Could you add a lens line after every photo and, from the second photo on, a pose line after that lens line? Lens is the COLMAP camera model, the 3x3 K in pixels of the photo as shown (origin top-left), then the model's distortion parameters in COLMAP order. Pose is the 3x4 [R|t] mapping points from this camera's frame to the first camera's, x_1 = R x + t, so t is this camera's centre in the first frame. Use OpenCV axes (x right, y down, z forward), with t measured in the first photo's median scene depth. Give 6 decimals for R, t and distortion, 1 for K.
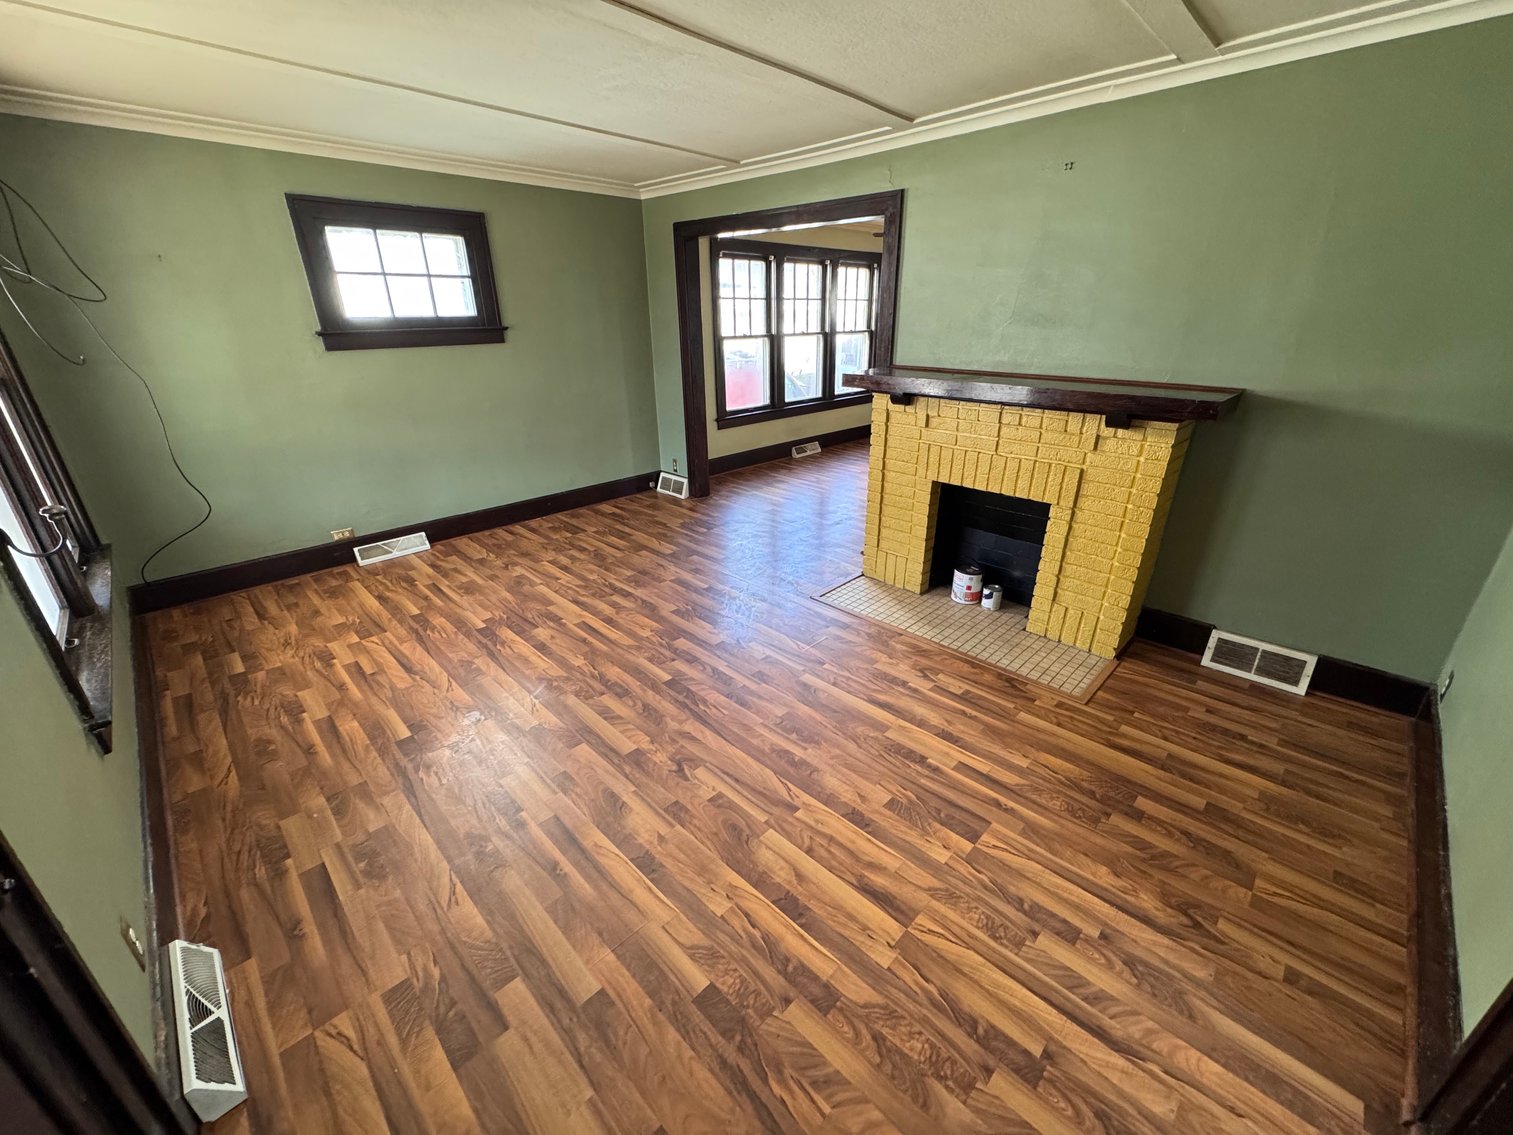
lens RADIAL K [[601.7, 0, 756.5], [0, 601.7, 567.5], [0, 0, 1]] dist [-0.003108, 0.000249]
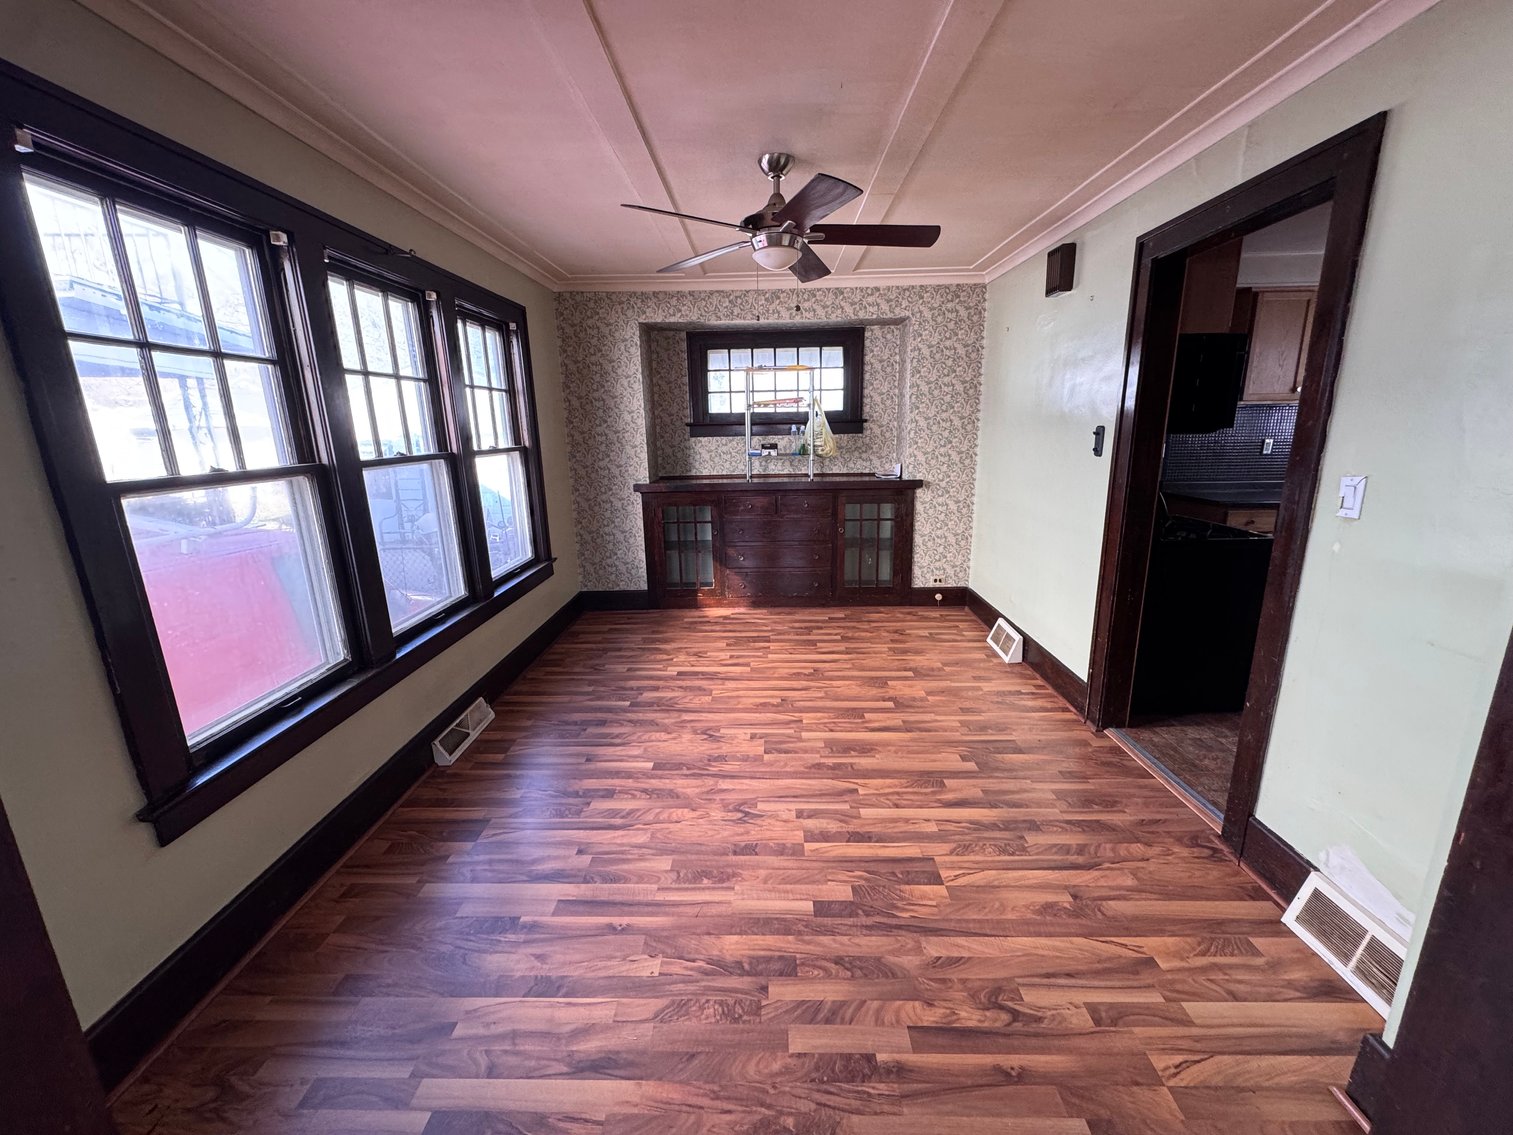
lens RADIAL K [[601.7, 0, 756.5], [0, 601.7, 567.5], [0, 0, 1]] dist [-0.003108, 0.000249]
pose [[0.723350, -0.161526, 0.671322, -0.031687], [0.276364, 0.958707, -0.067110, -0.234788], [-0.632761, 0.234074, 0.738121, 0.590844]]
